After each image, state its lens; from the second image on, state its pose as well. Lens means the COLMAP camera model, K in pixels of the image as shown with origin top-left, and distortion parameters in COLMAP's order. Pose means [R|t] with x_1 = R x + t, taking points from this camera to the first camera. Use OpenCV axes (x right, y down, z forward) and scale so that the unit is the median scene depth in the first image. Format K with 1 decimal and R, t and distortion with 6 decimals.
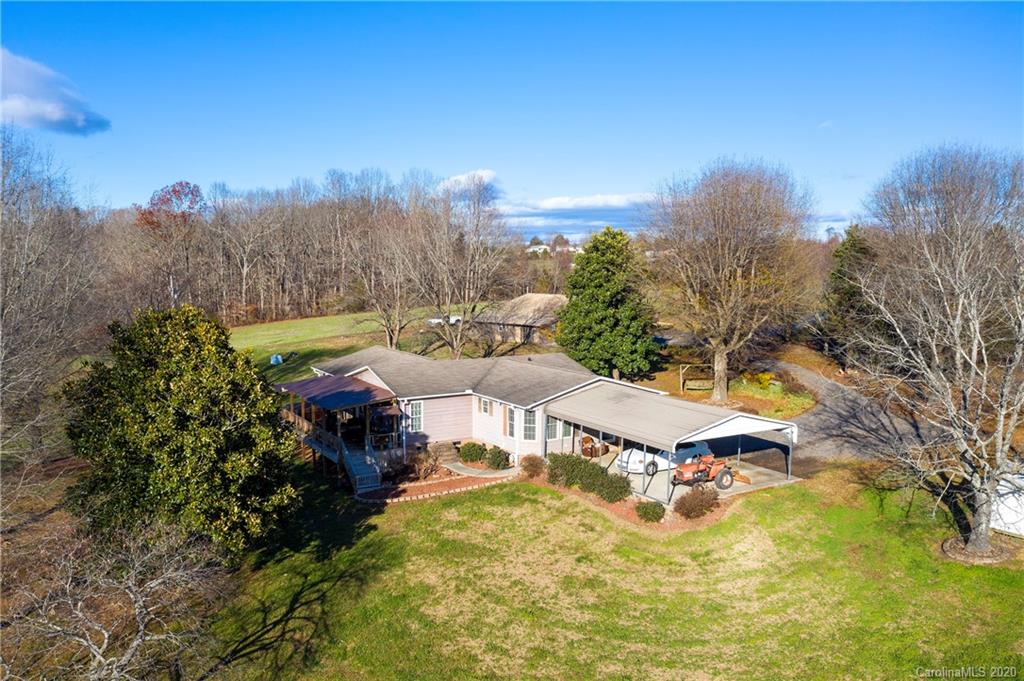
lens RADIAL K [[791.4, 0, 512.0], [0, 791.4, 340.5], [0, 0, 1]] dist [-0.008938, 0.001146]
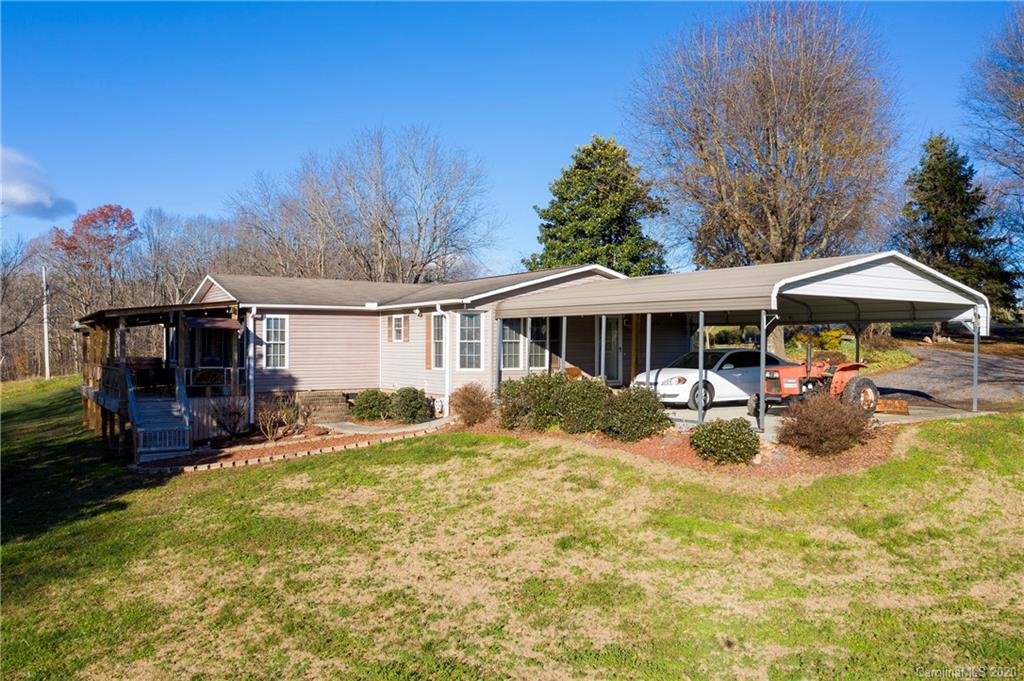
lens RADIAL K [[791.4, 0, 512.0], [0, 791.4, 340.5], [0, 0, 1]] dist [-0.008938, 0.001146]
pose [[0.999596, -0.000542, 0.028400, 0.042581], [0.003453, 0.994724, -0.102529, 0.193980], [-0.028195, 0.102586, 0.994324, 0.535686]]
